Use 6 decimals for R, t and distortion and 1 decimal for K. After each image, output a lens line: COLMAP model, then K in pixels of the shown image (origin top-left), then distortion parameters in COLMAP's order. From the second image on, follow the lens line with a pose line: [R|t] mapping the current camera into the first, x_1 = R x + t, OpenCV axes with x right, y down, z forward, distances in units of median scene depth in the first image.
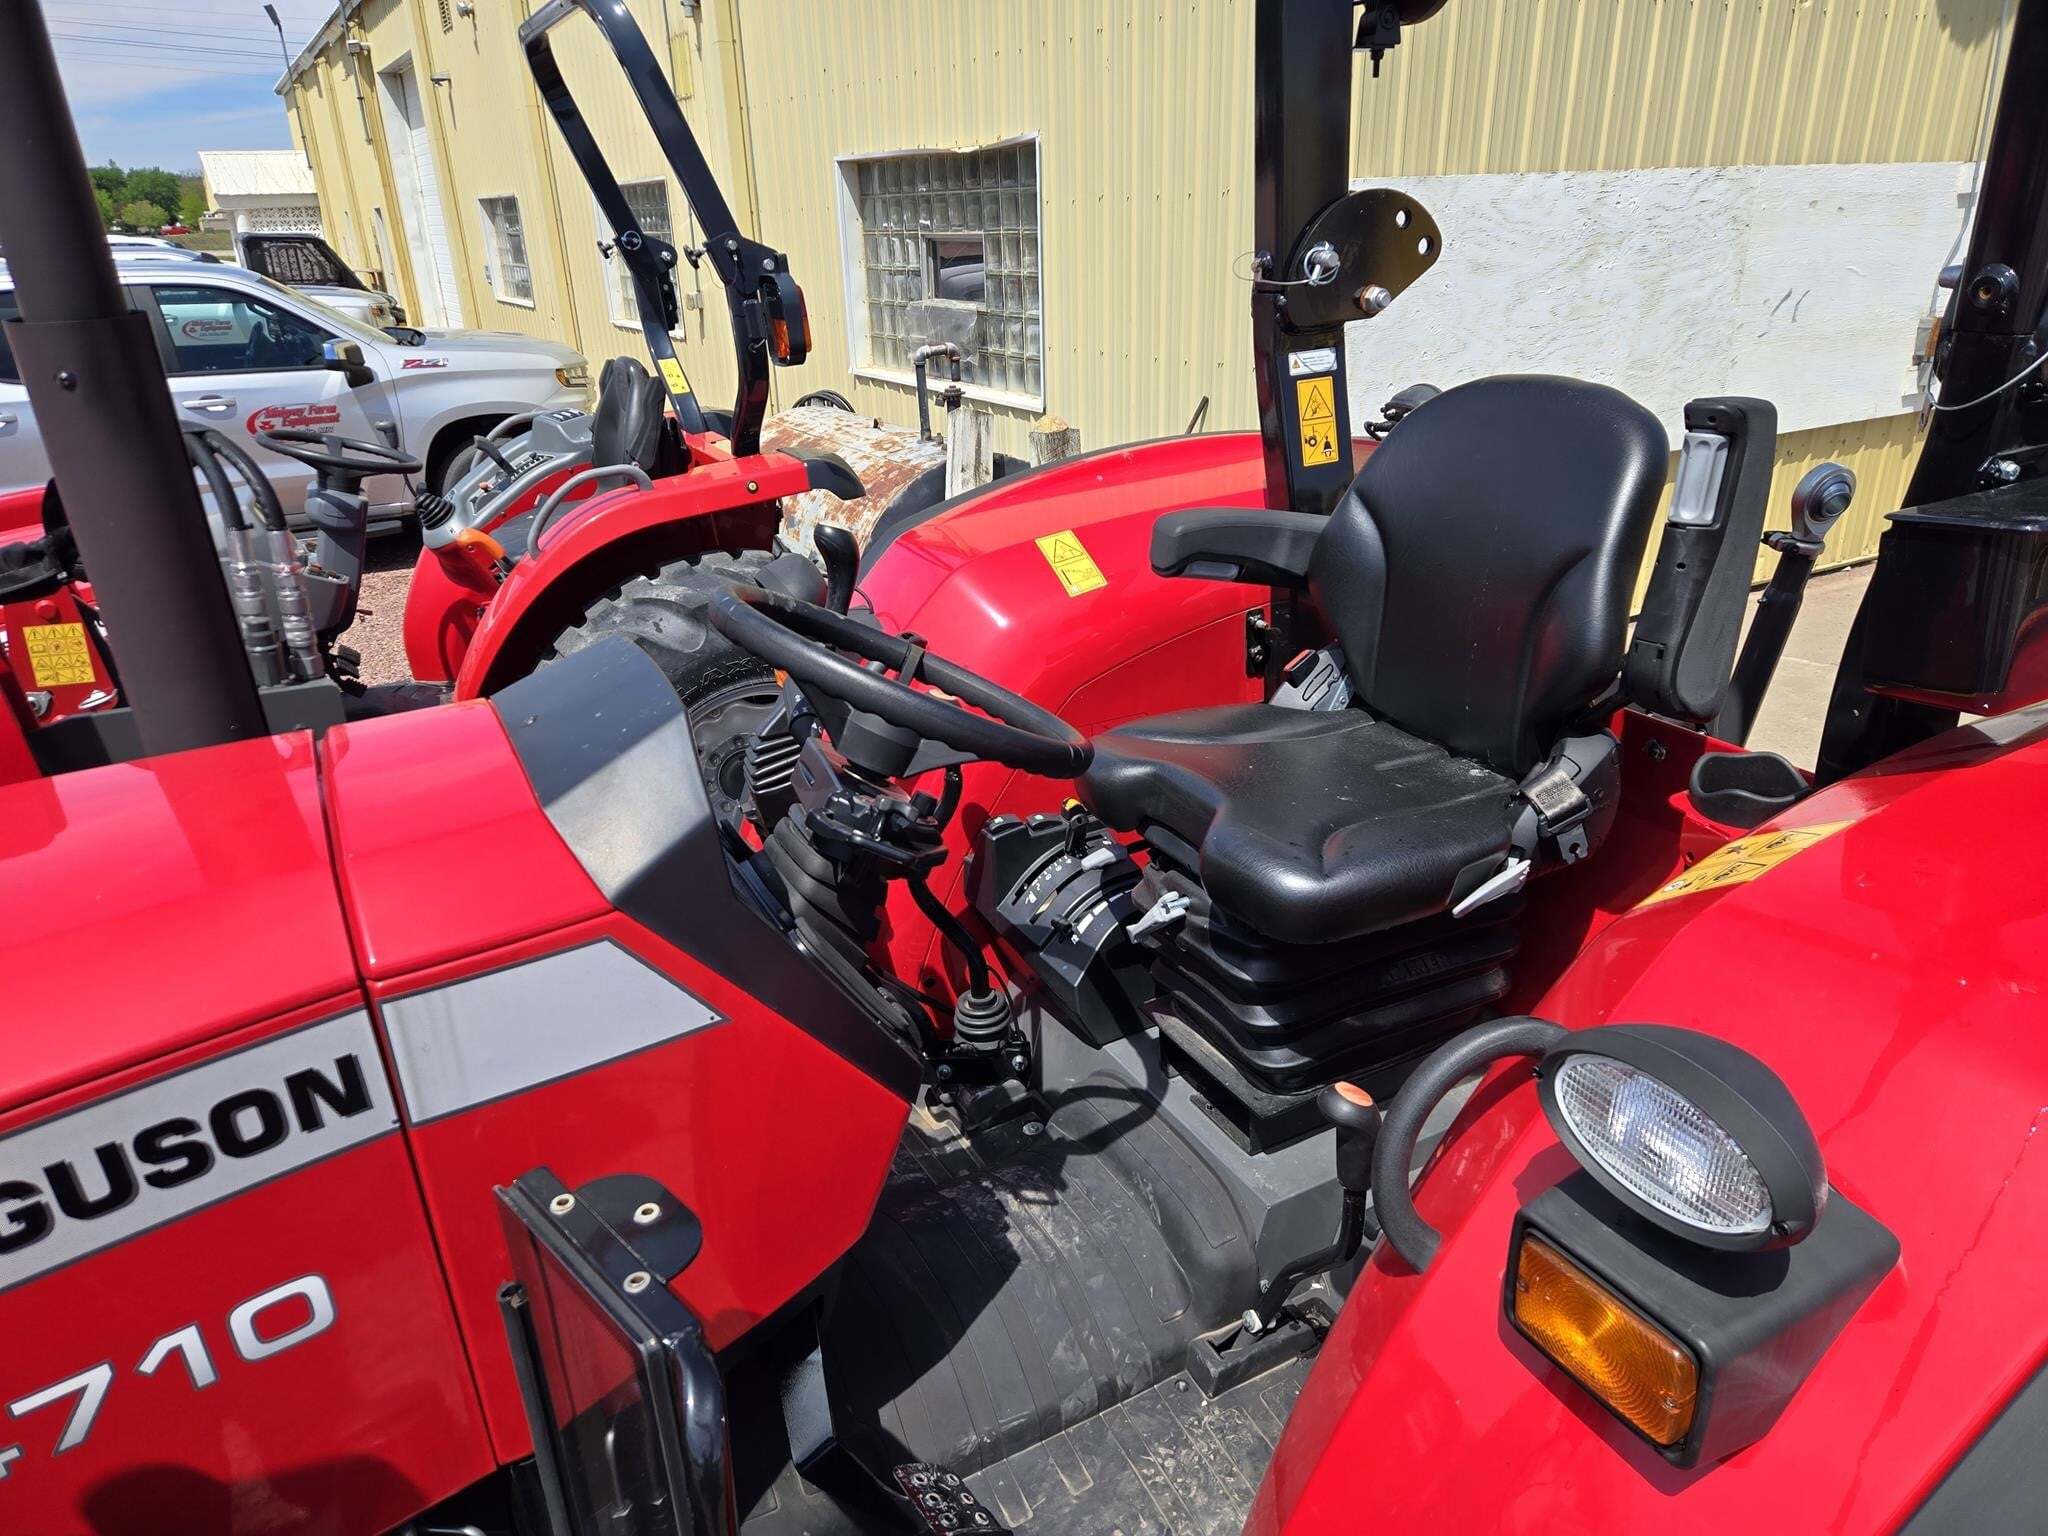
lens RADIAL K [[1372.6, 0, 1019.7], [0, 1372.6, 787.8], [0, 0, 1]] dist [0.067367, -0.040104]
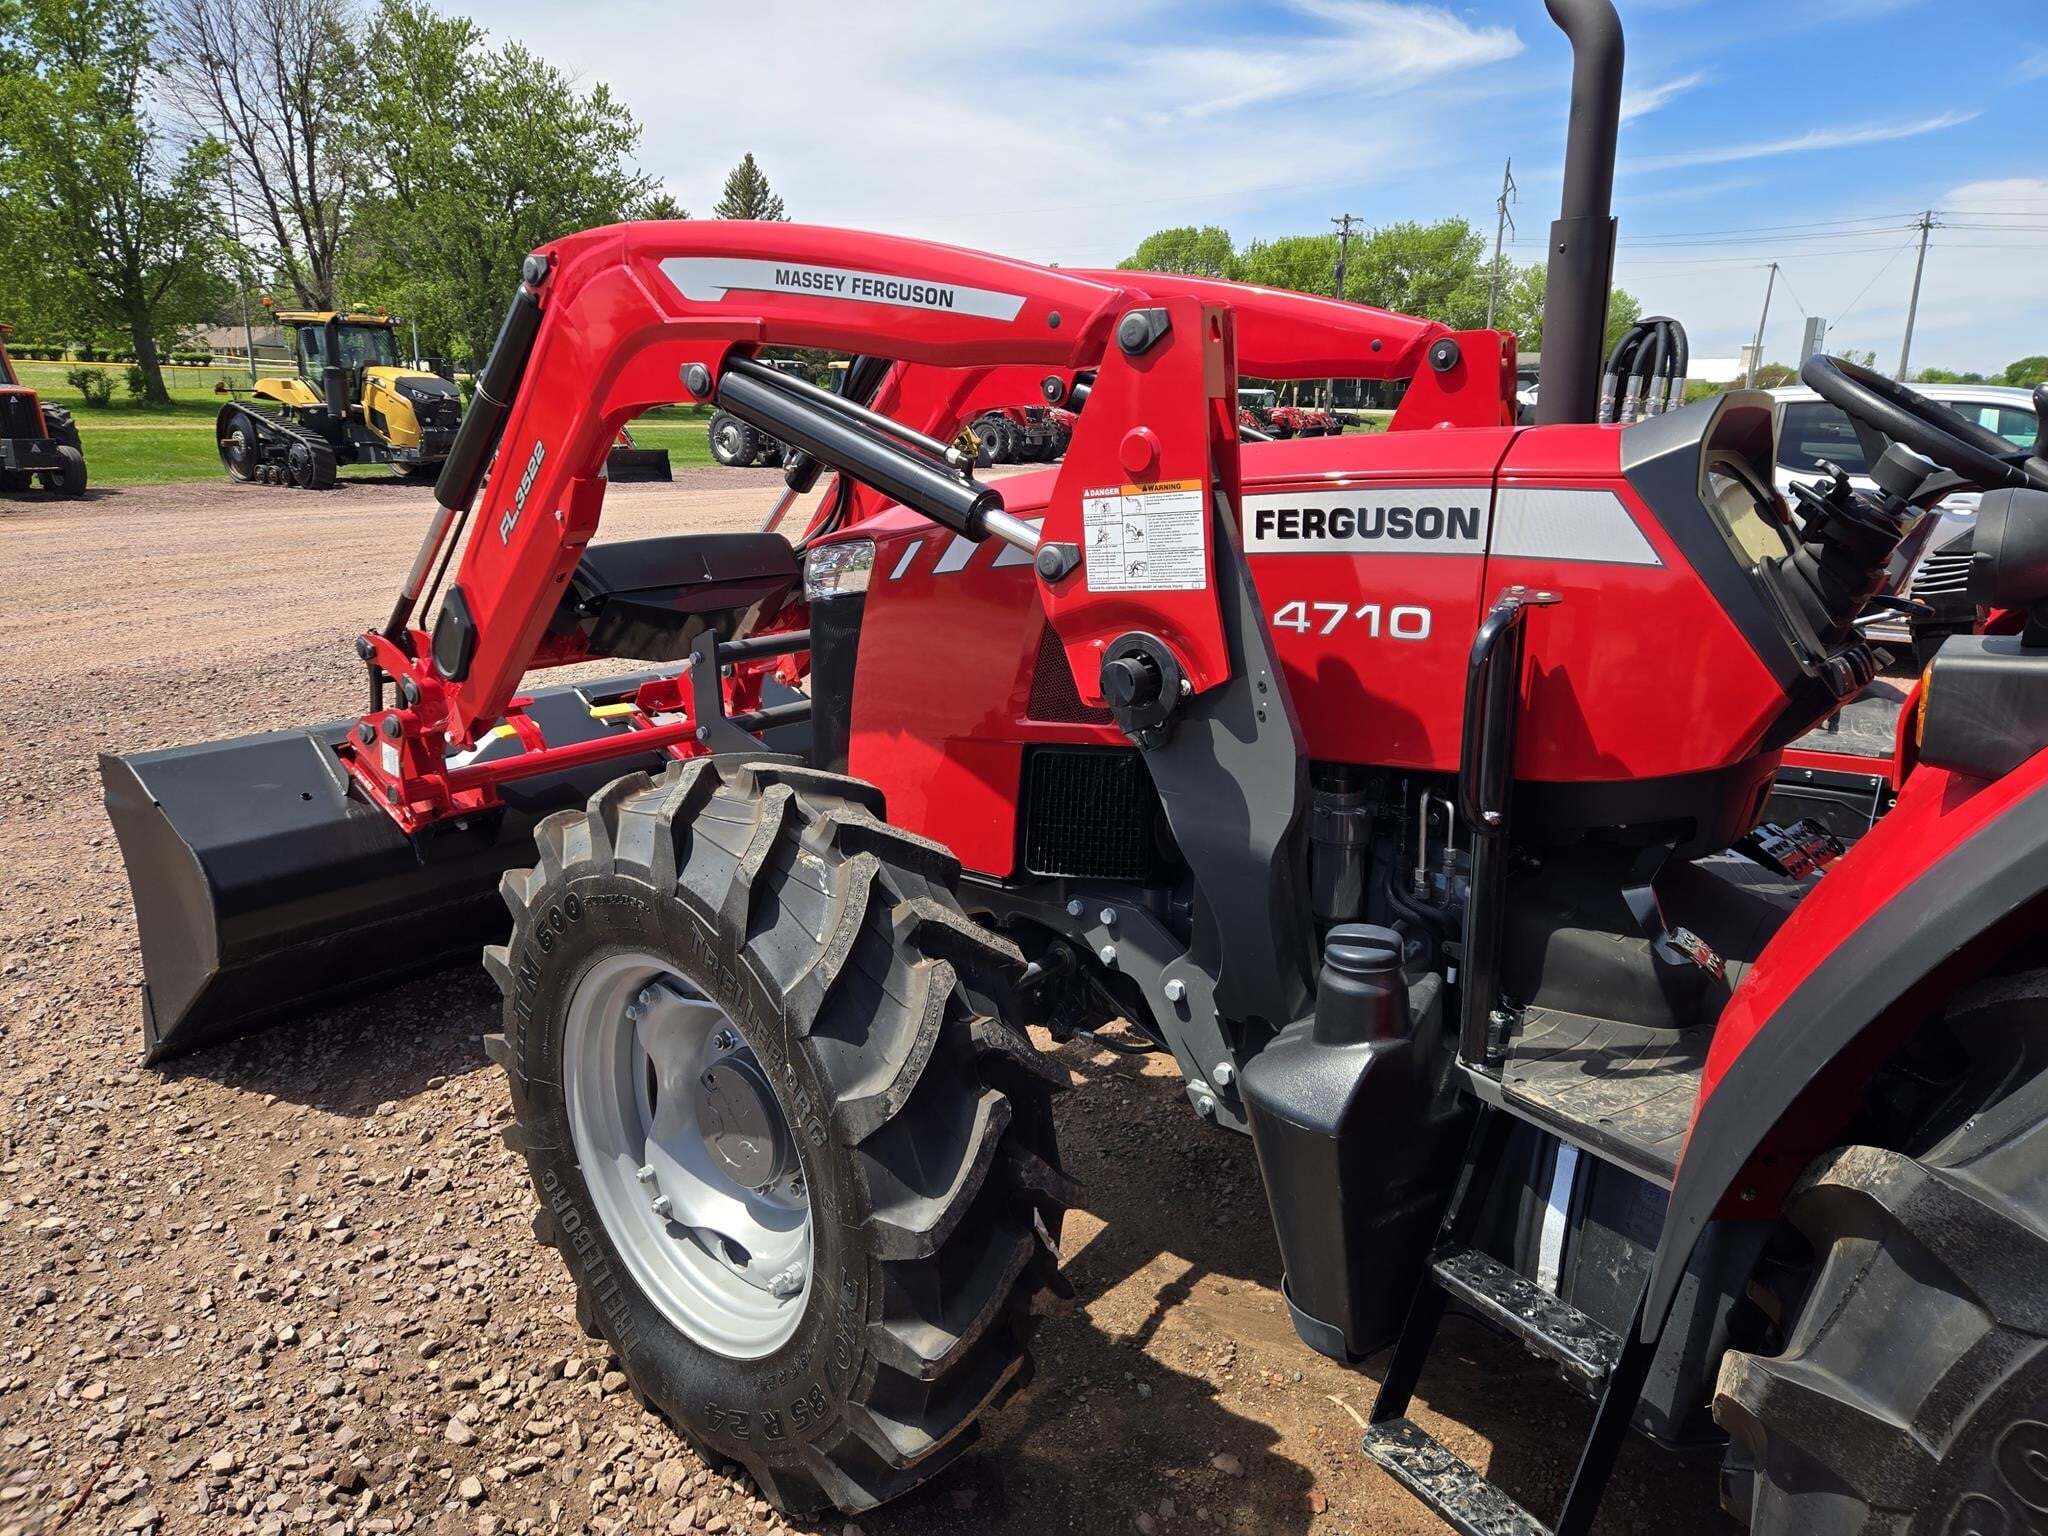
lens RADIAL K [[1372.6, 0, 1019.6], [0, 1372.6, 751.0], [0, 0, 1]] dist [0.067367, -0.040104]
pose [[0.379482, 0.258113, -0.888465, 1.164697], [-0.383944, 0.917639, 0.102598, 0.553690], [0.841772, 0.302186, 0.447329, -0.399736]]
